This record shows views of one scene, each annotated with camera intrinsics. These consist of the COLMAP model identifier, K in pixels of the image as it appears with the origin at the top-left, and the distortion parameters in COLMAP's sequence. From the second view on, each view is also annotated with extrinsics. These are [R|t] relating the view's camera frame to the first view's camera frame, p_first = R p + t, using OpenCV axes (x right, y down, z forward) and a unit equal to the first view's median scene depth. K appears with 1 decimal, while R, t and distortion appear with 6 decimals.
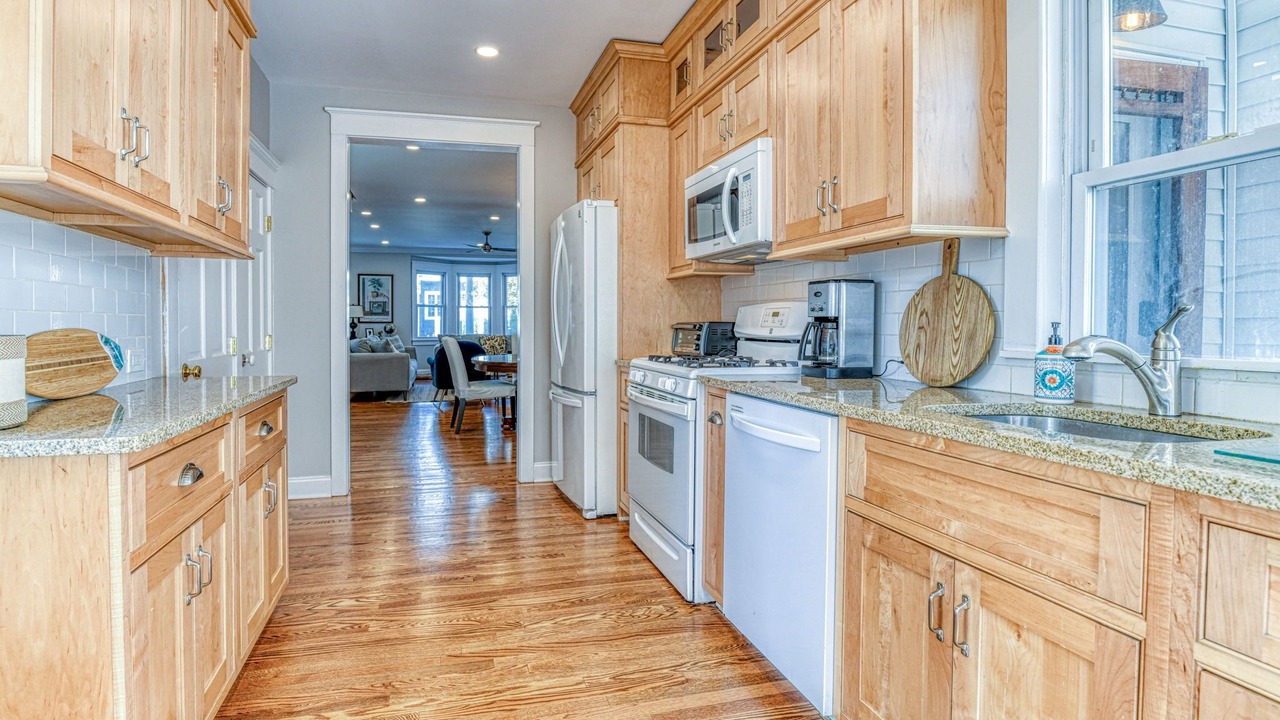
lens RADIAL K [[645.8, 0, 619.8], [0, 645.8, 330.2], [0, 0, 1]] dist [-0.013695, -0.004876]
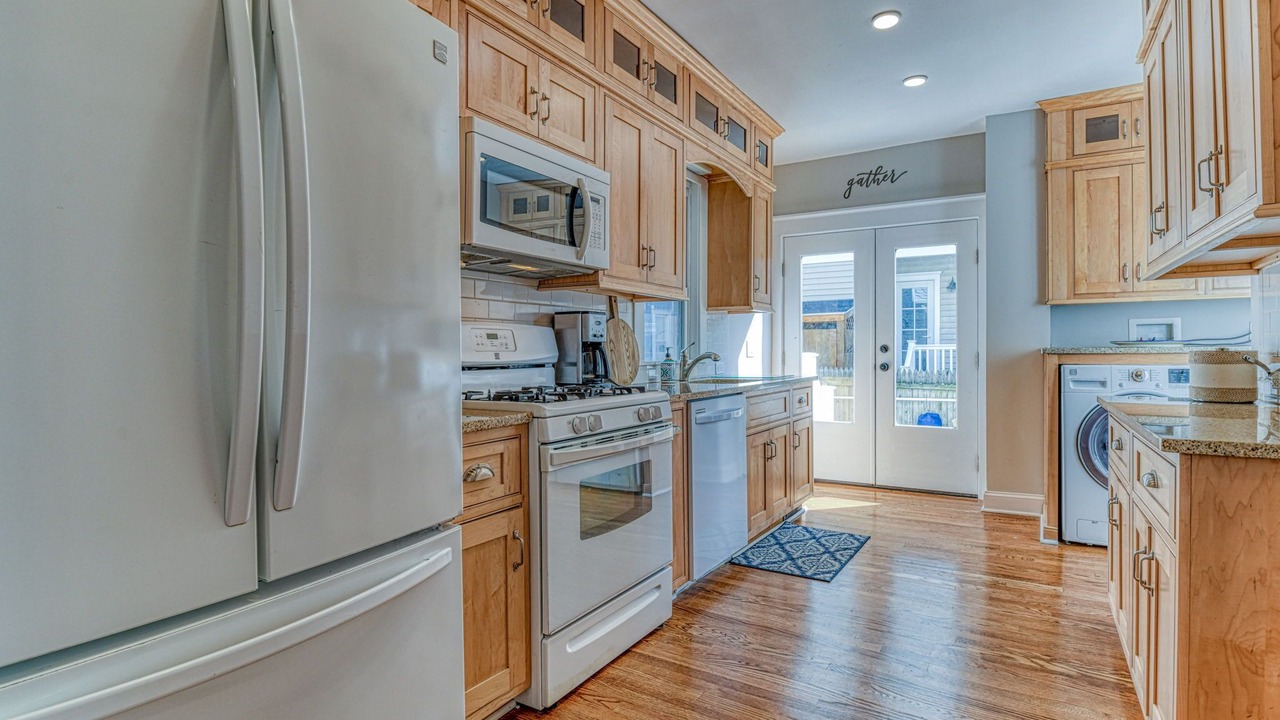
lens RADIAL K [[645.8, 0, 642.9], [0, 645.8, 354.8], [0, 0, 1]] dist [-0.013695, -0.004876]
pose [[-0.683982, 0.000204, 0.729499, -0.618788], [0.012881, 0.999847, 0.011798, -0.010795], [-0.729385, 0.017466, -0.683881, 1.742906]]
